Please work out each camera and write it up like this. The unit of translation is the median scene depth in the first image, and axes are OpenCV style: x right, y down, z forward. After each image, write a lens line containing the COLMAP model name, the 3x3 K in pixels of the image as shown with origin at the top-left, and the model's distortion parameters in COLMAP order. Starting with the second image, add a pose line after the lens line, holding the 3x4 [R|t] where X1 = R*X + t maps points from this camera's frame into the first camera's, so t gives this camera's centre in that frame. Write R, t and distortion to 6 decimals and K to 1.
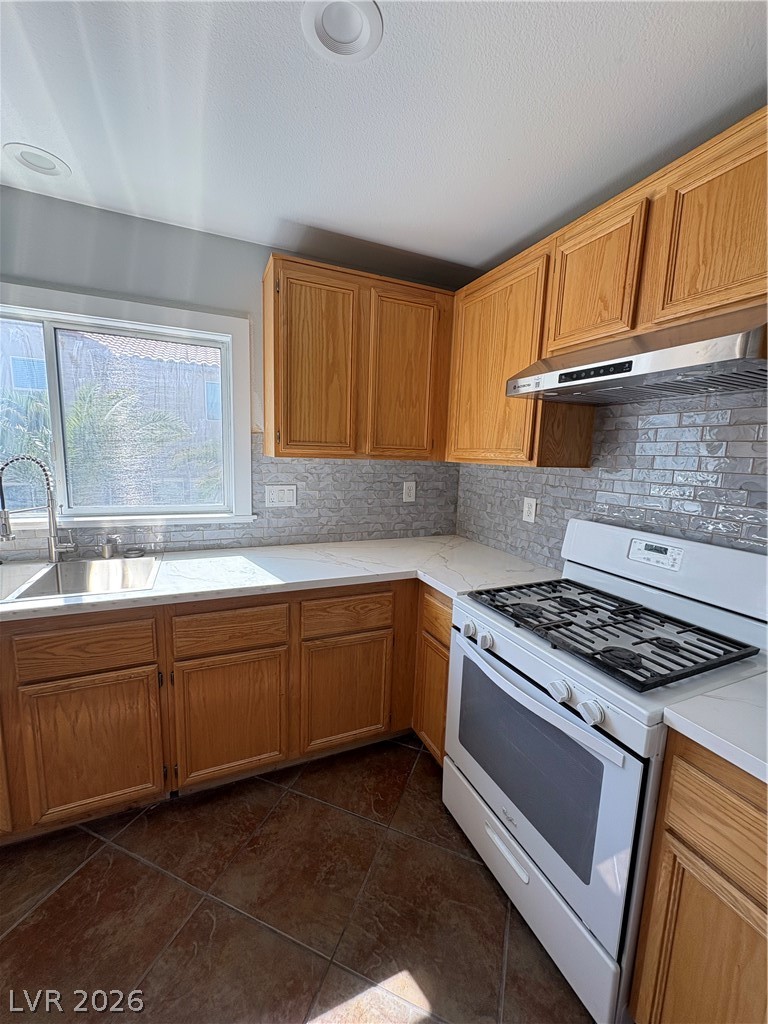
lens RADIAL K [[411.3, 0, 380.7], [0, 411.3, 511.4], [0, 0, 1]] dist [0.002465, -0.000062]
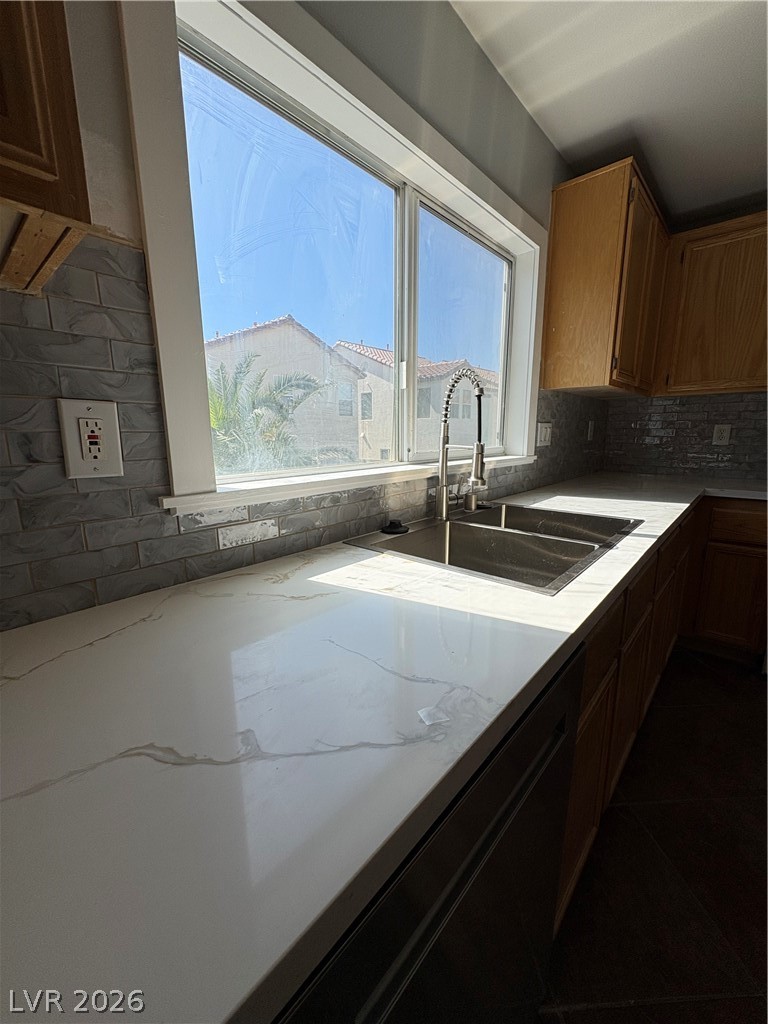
lens RADIAL K [[411.3, 0, 382.9], [0, 411.3, 512.3], [0, 0, 1]] dist [0.002465, -0.000062]
pose [[0.909469, -0.117967, 0.398685, -1.307594], [0.095931, 0.992569, 0.074856, 0.045409], [-0.404553, -0.029833, 0.914028, 0.374466]]
